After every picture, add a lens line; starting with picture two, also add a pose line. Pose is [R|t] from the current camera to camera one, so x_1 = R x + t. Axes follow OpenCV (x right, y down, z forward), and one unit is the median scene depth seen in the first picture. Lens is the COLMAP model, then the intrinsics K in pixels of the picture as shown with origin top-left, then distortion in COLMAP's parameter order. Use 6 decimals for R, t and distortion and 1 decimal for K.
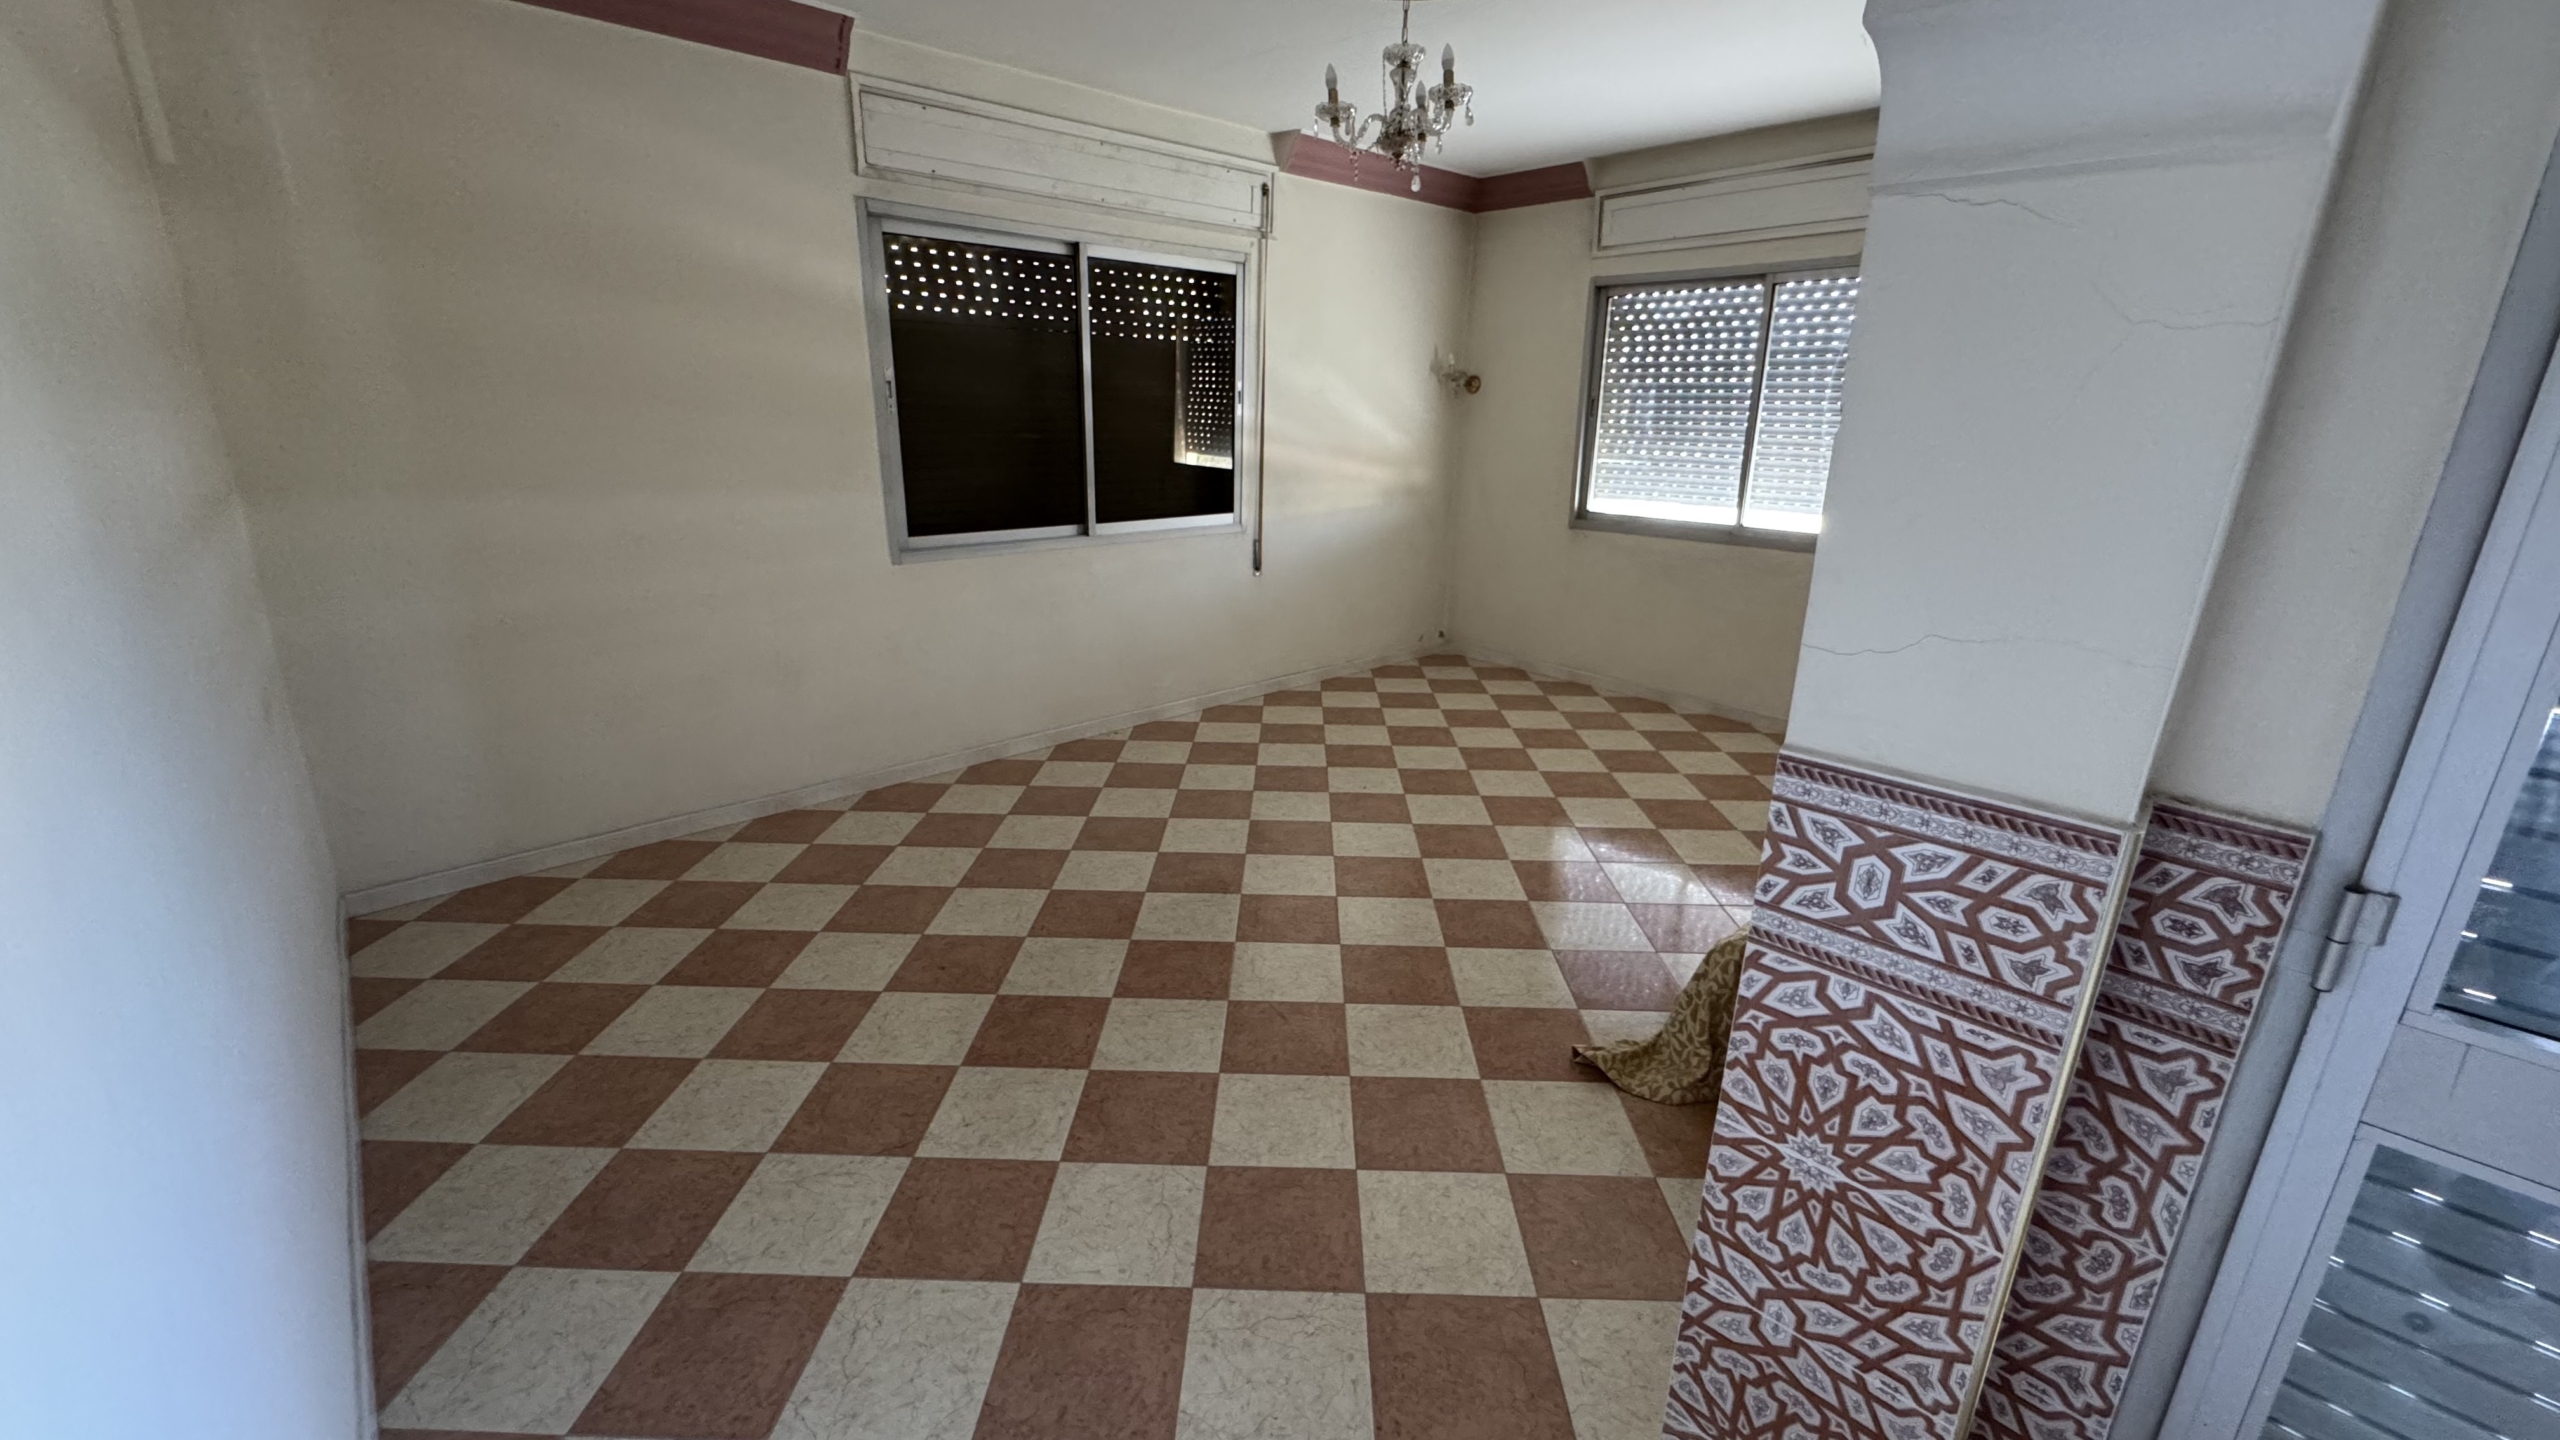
lens RADIAL K [[1027.7, 0, 1287.6], [0, 1027.7, 731.6], [0, 0, 1]] dist [-0.001733, 0.000212]
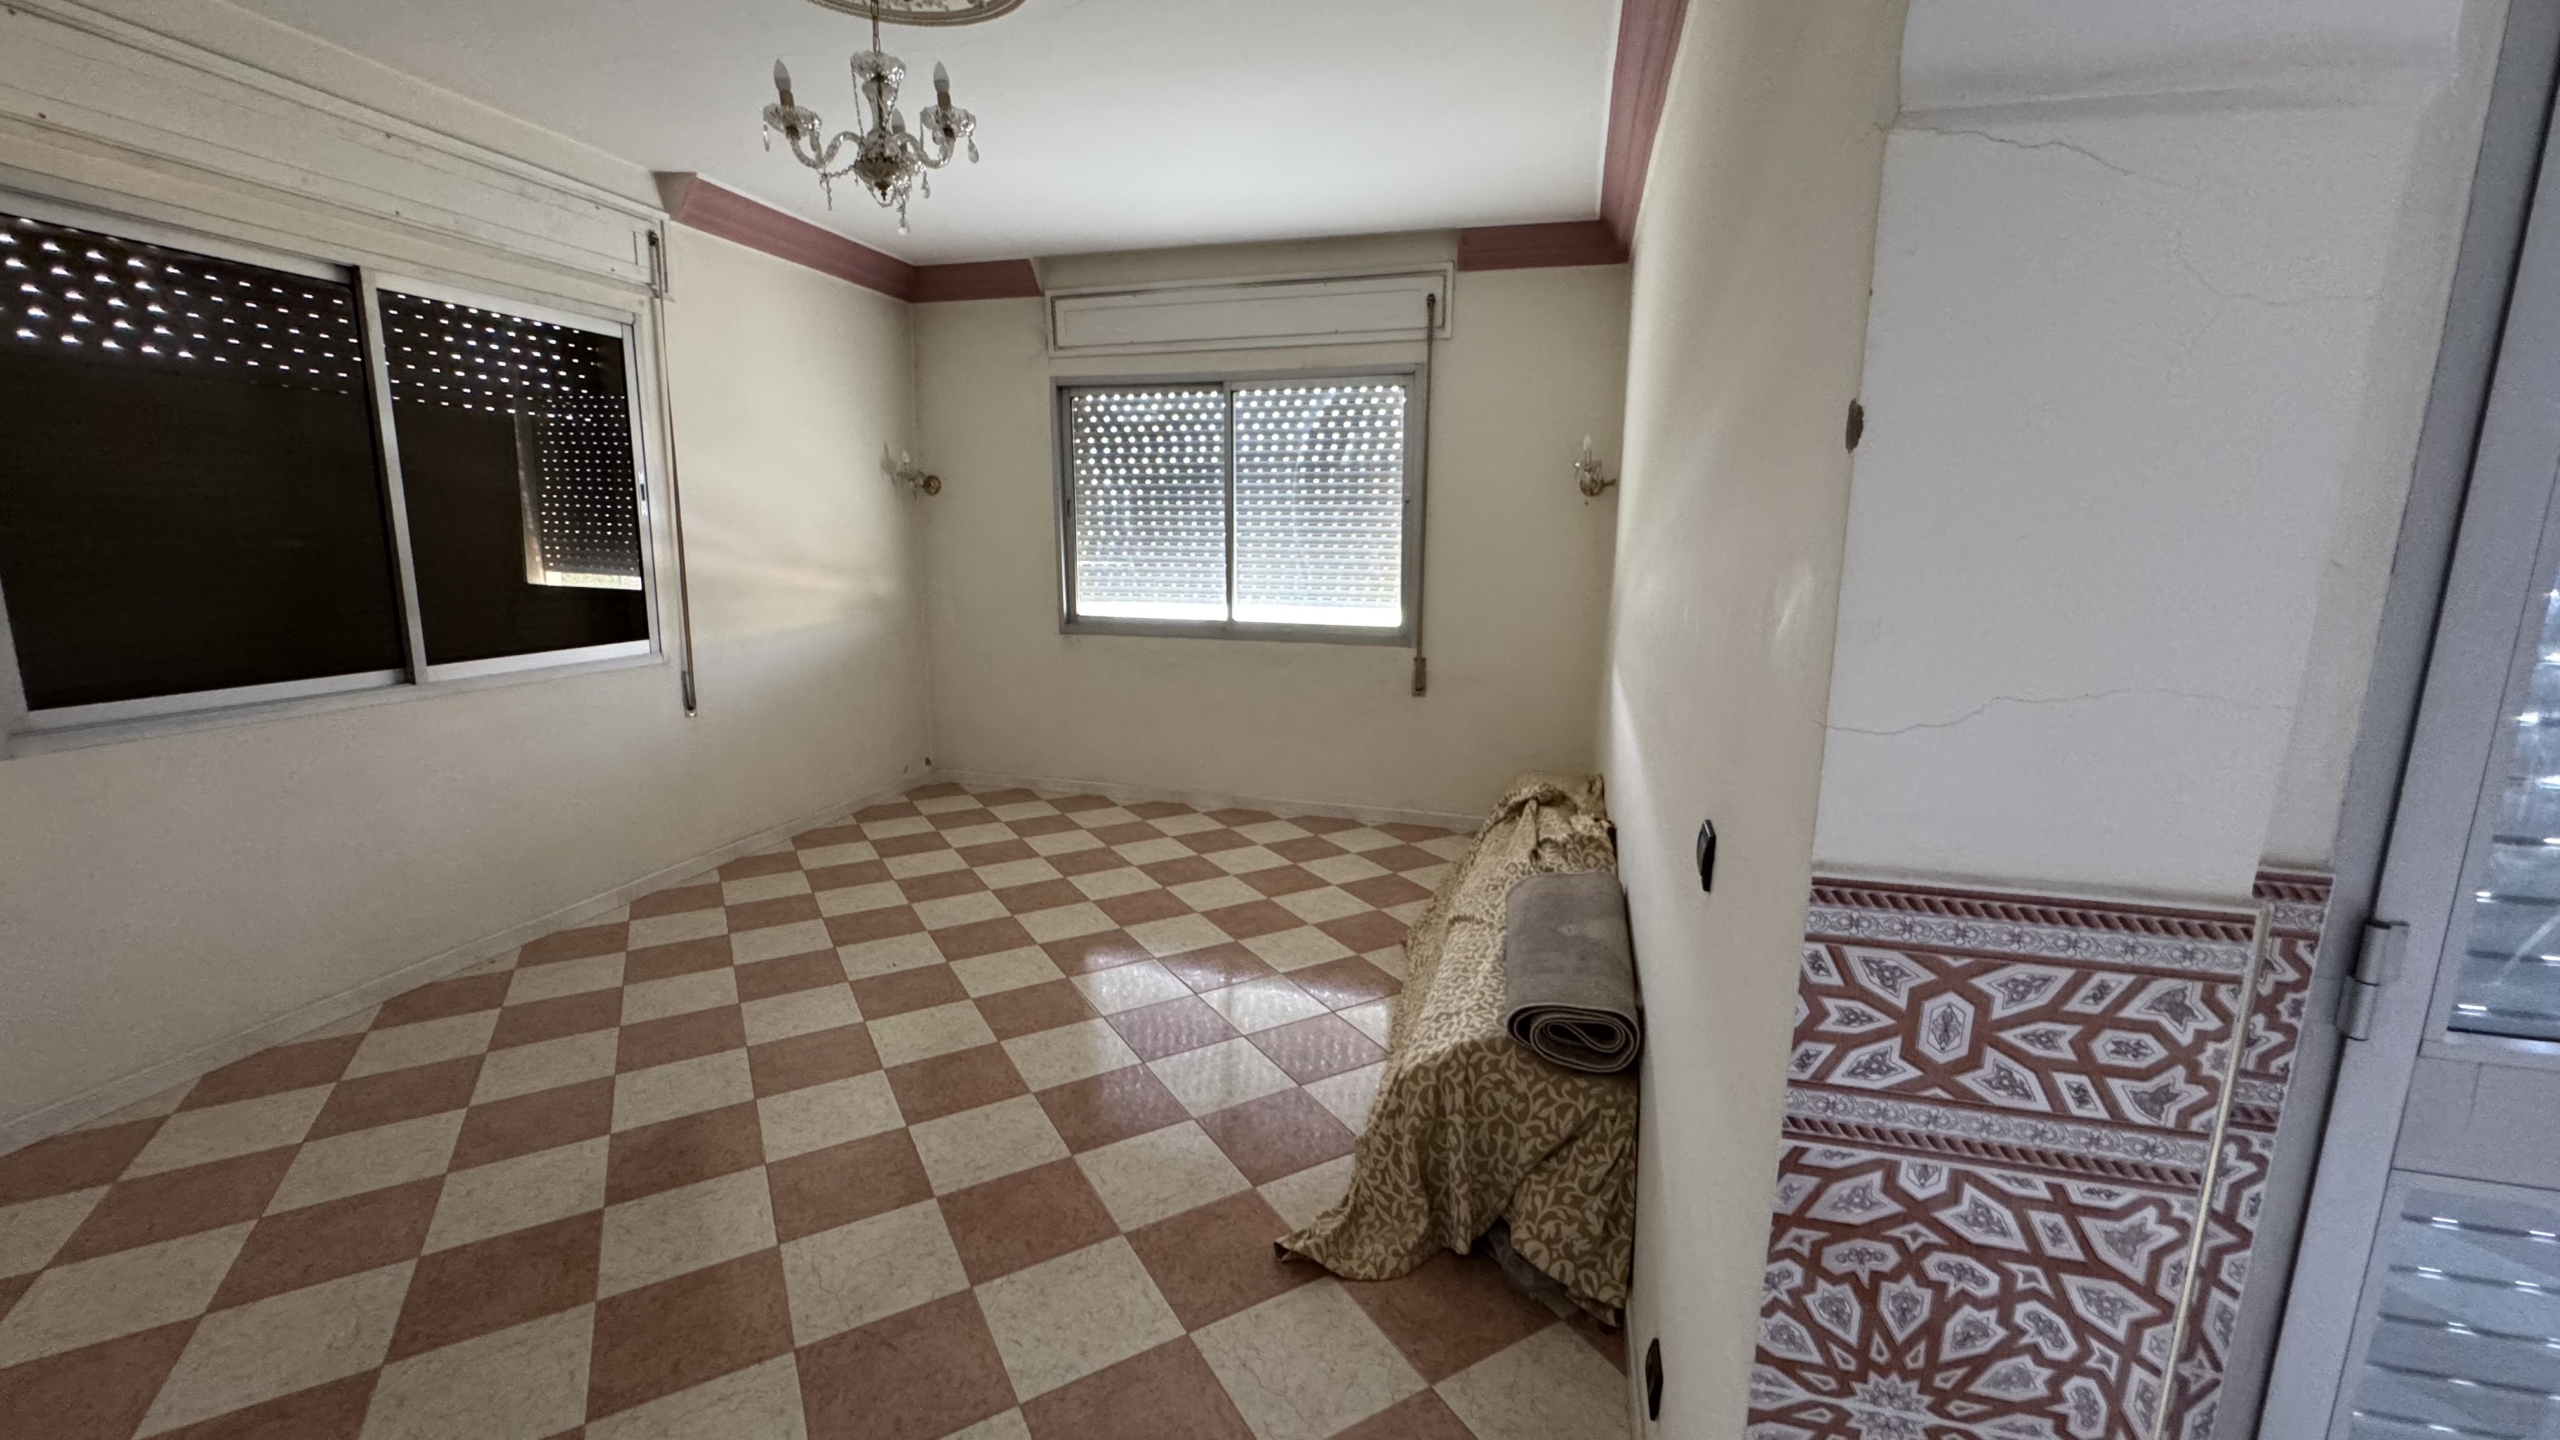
lens RADIAL K [[1027.7, 0, 1279.6], [0, 1027.7, 725.4], [0, 0, 1]] dist [-0.001733, 0.000212]
pose [[0.855293, -0.105482, 0.507295, -0.081064], [0.161989, 0.984418, -0.068421, -0.038059], [-0.492173, 0.140696, 0.859052, 0.213019]]
